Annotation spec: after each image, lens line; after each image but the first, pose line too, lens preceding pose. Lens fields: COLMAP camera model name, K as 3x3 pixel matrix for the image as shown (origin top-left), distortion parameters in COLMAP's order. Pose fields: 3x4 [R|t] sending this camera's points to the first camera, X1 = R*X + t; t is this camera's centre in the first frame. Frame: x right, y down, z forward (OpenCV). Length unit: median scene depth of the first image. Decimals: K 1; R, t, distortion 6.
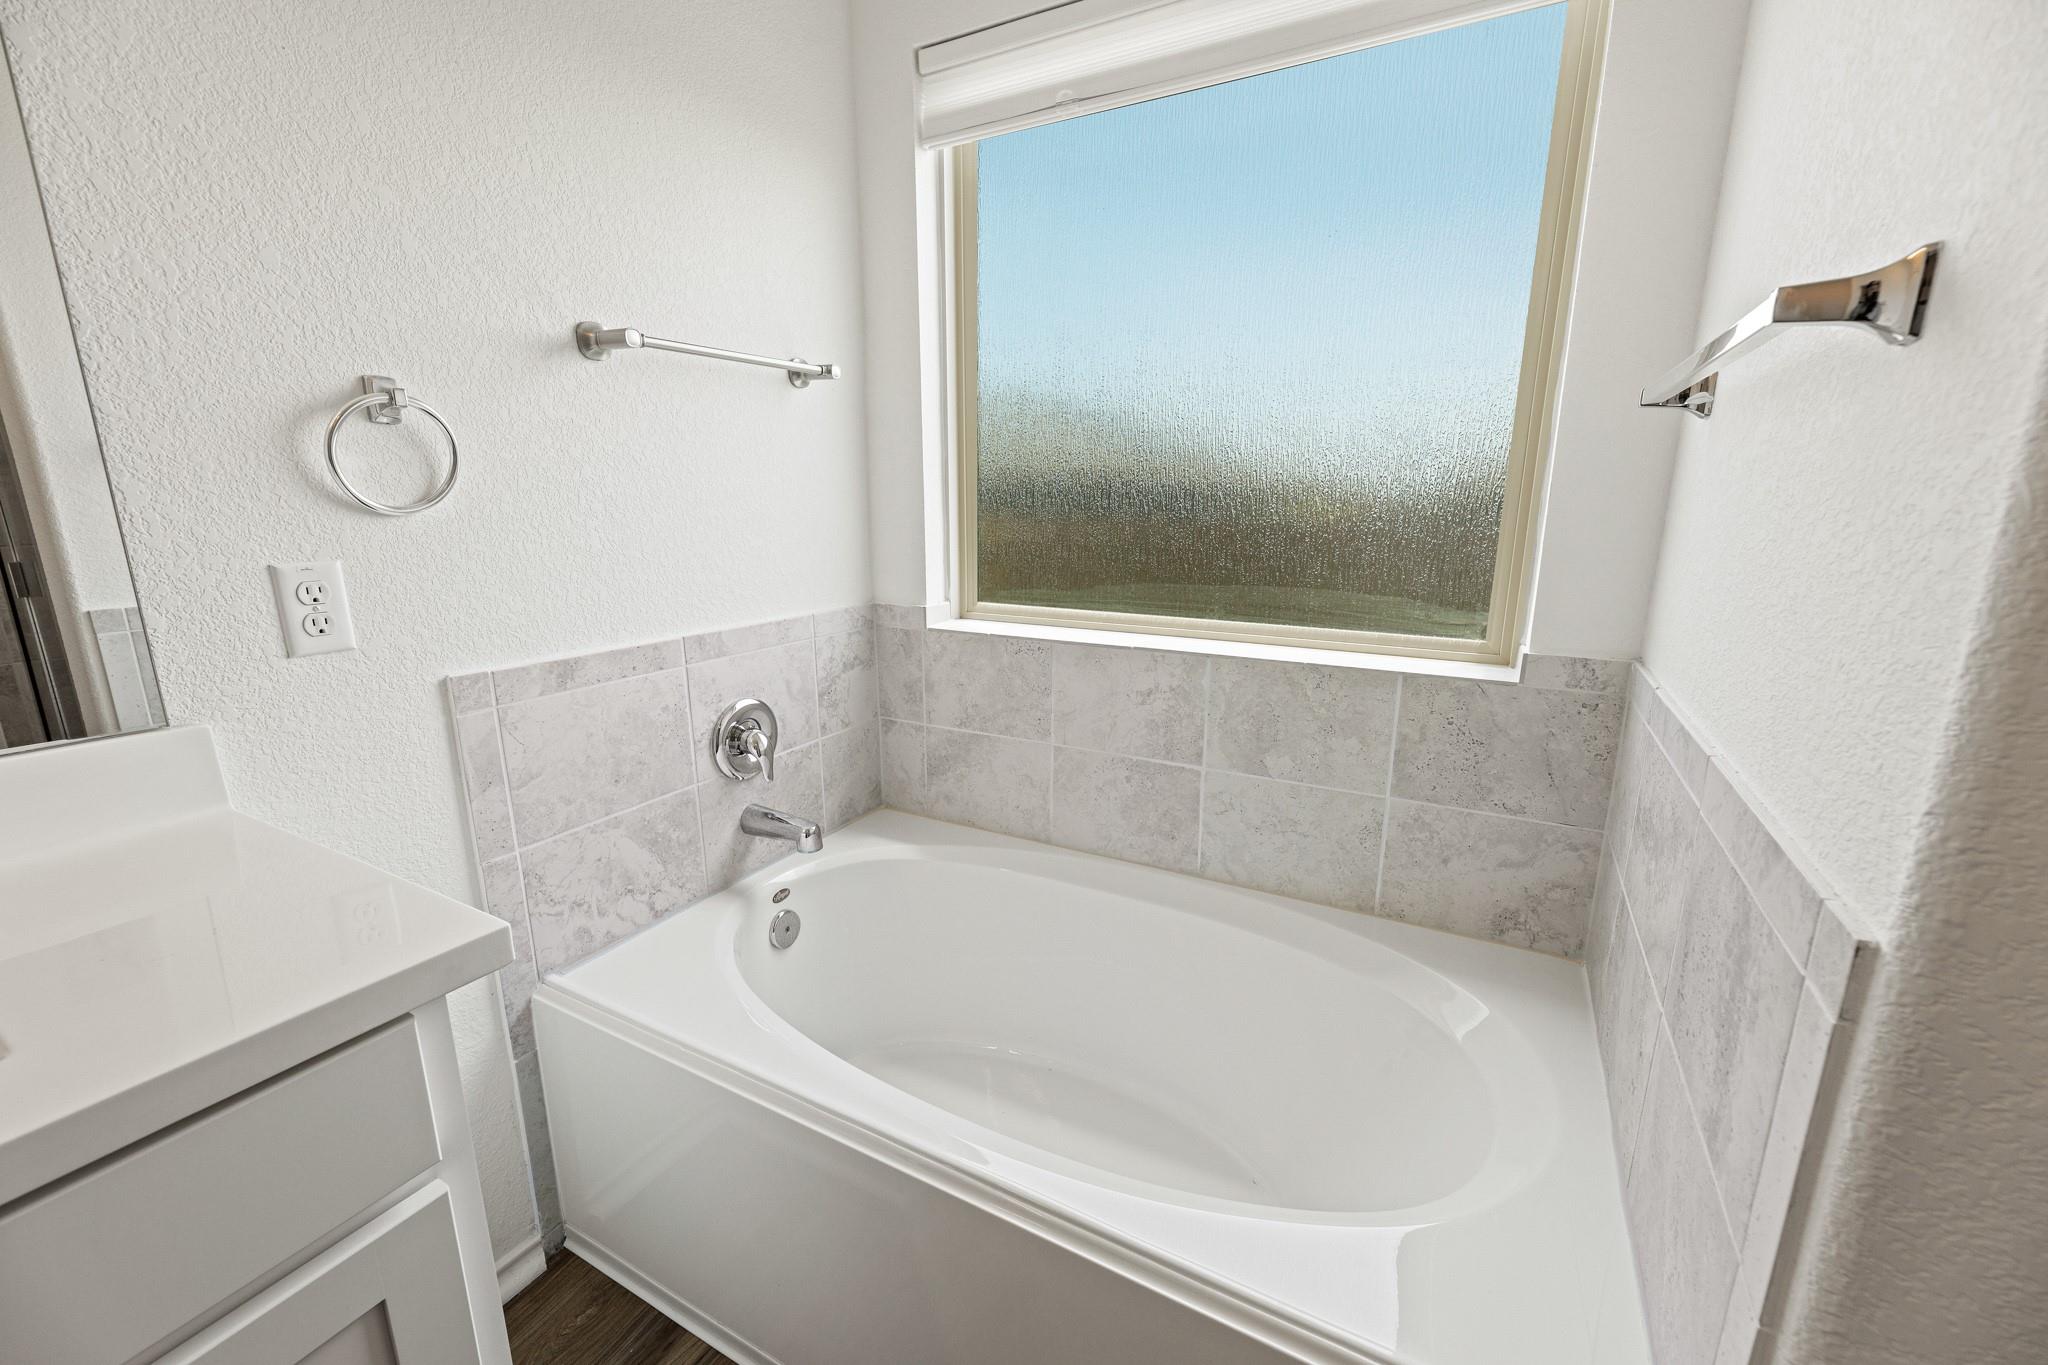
lens RADIAL K [[831.9, 0, 1027.1], [0, 831.9, 691.8], [0, 0, 1]] dist [-0.000909, 0.000150]
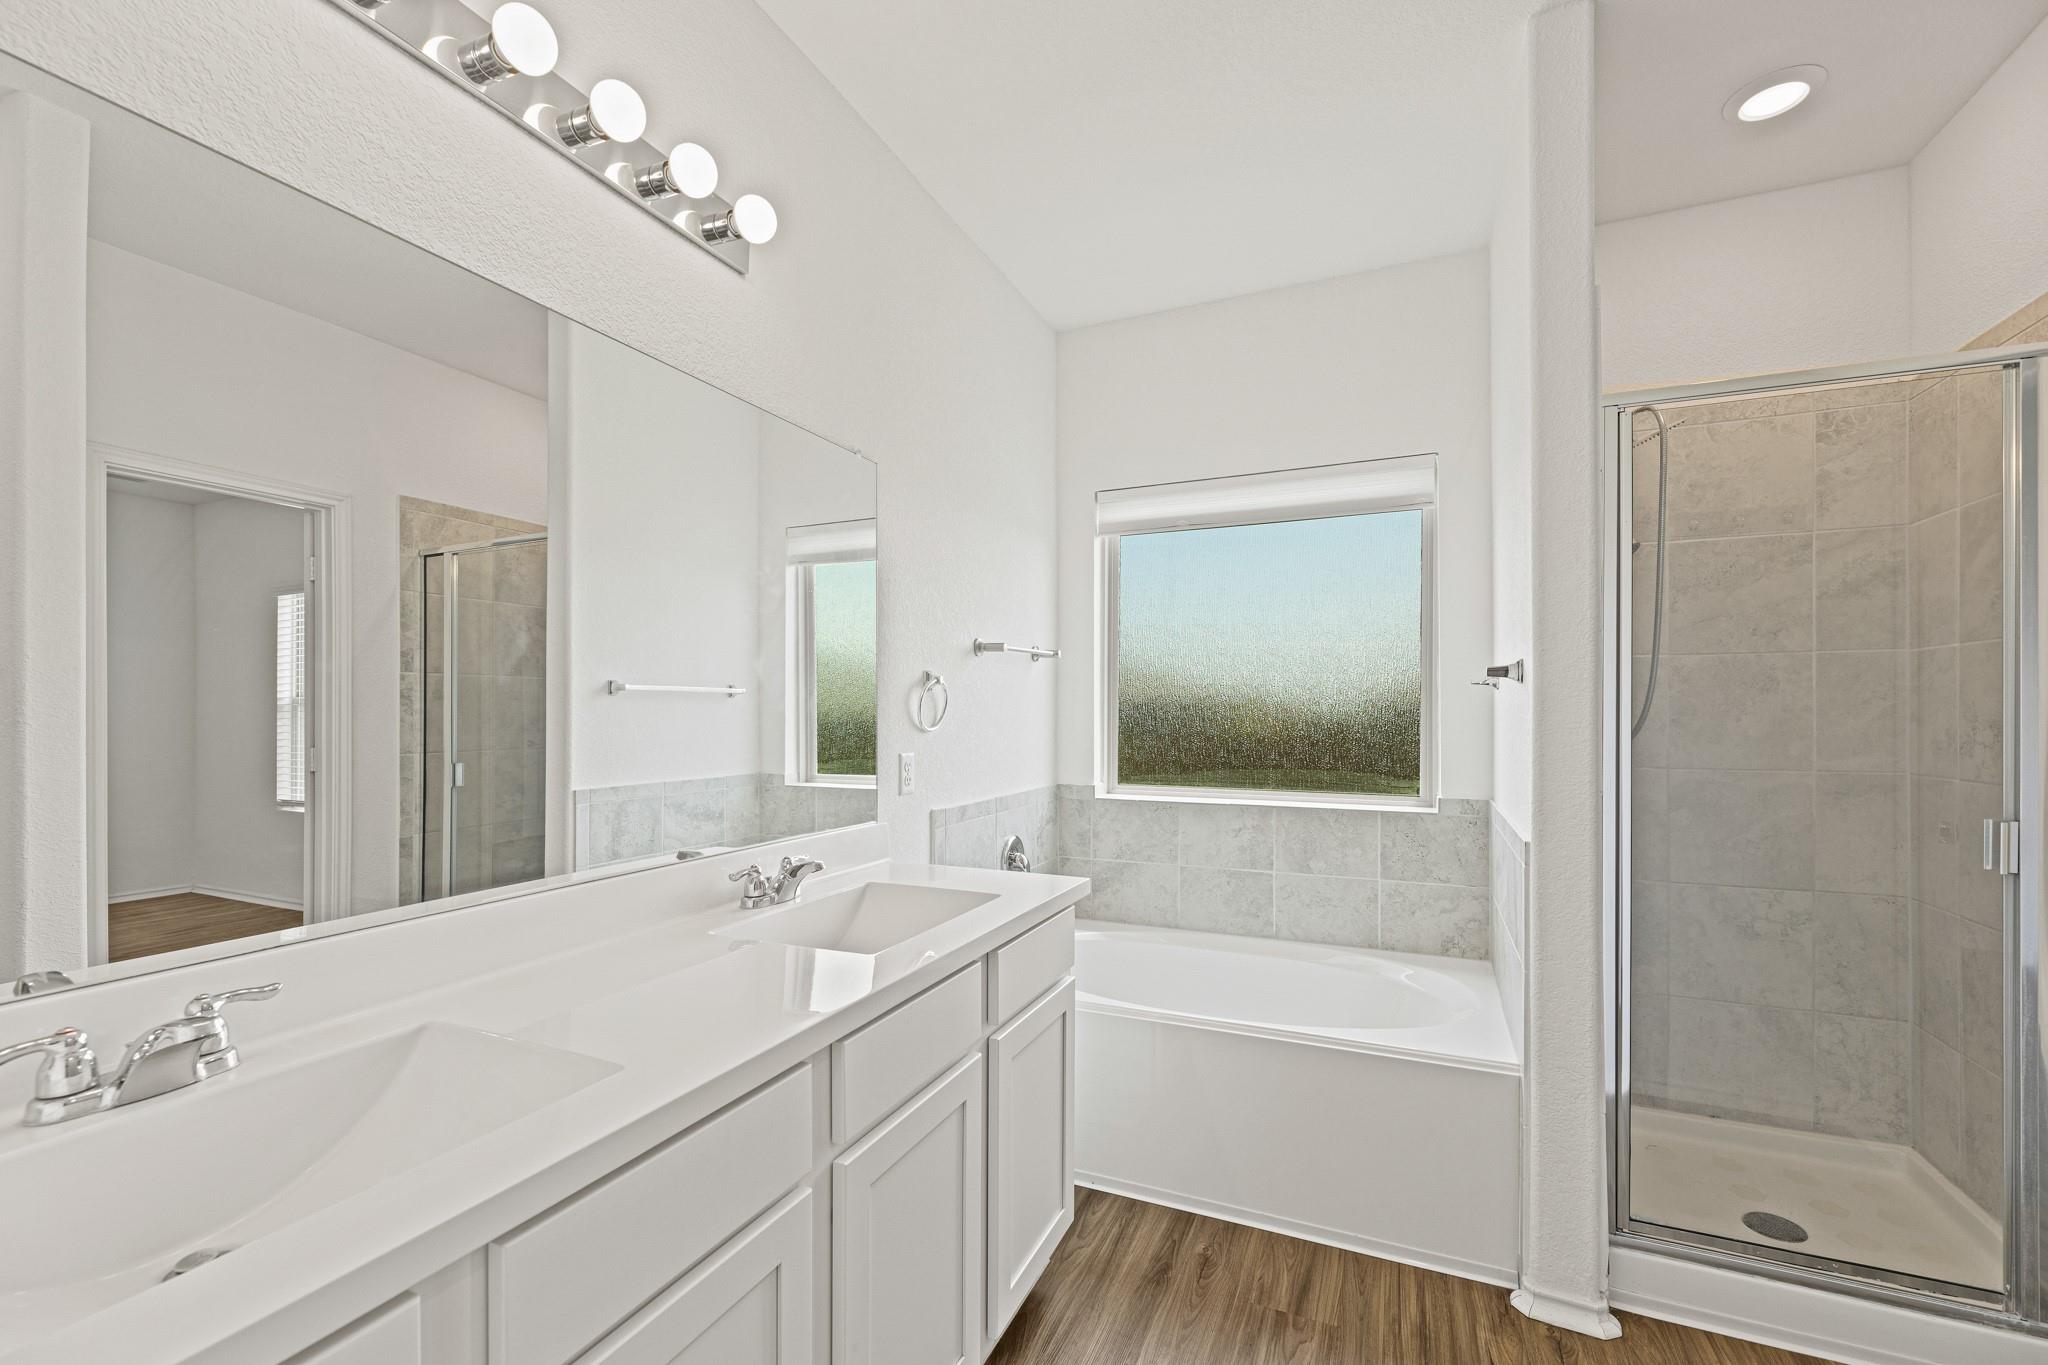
lens RADIAL K [[839.5, 0, 1040.6], [0, 839.5, 716.9], [0, 0, 1]] dist [-0.001389, -0.000120]
pose [[0.996360, -0.001146, 0.085235, -0.510509], [0.020193, 0.974623, -0.222942, 0.187457], [-0.082816, 0.223851, 0.971098, -0.893116]]
